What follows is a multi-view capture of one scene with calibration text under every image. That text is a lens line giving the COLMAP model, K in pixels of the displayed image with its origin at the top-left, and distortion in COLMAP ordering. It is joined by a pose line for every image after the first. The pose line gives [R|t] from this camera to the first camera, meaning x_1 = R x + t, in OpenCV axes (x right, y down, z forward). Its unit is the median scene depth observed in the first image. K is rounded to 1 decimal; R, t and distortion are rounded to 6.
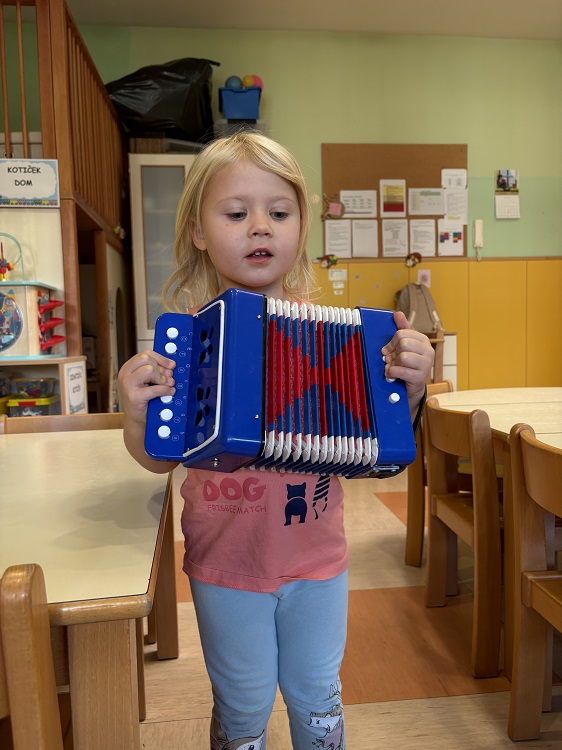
lens RADIAL K [[568.6, 0, 281.0], [0, 568.6, 375.0], [0, 0, 1]] dist [0.039114, -0.038034]
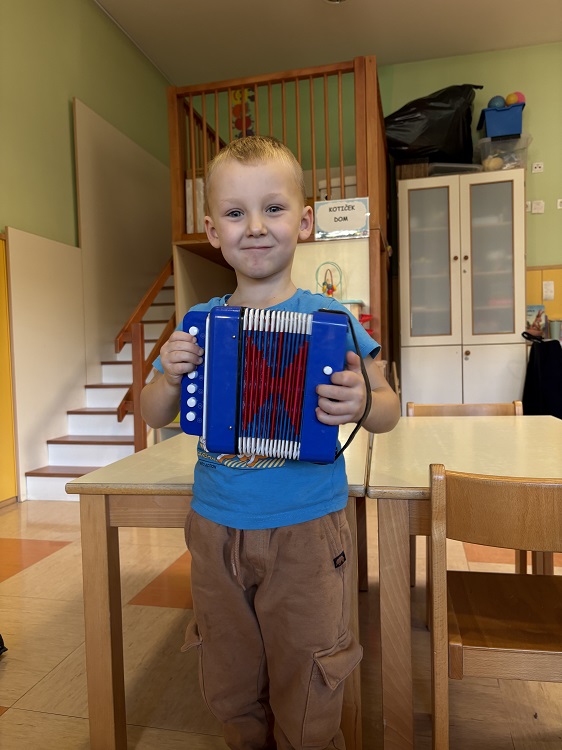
lens RADIAL K [[565.0, 0, 281.0], [0, 565.0, 375.0], [0, 0, 1]] dist [0.035618, -0.043557]
pose [[0.942604, 0.011540, -0.333712, -0.104679], [-0.015344, 0.999844, -0.008764, 0.007287], [0.333559, 0.013381, 0.942634, -0.117322]]
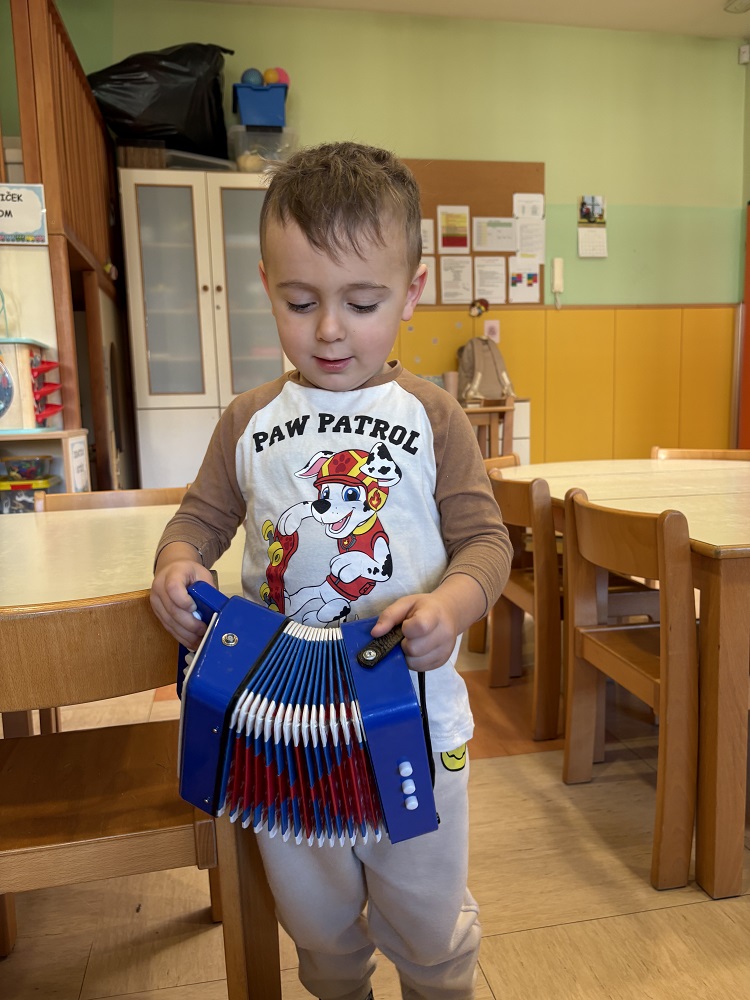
lens RADIAL K [[758.1, 0, 375.0], [0, 758.1, 500.0], [0, 0, 1]] dist [0.039114, -0.038034]
pose [[0.995873, -0.014795, 0.089548, -0.018413], [0.009451, 0.998165, 0.059813, 0.004587], [-0.090269, -0.058720, 0.994185, -0.090044]]
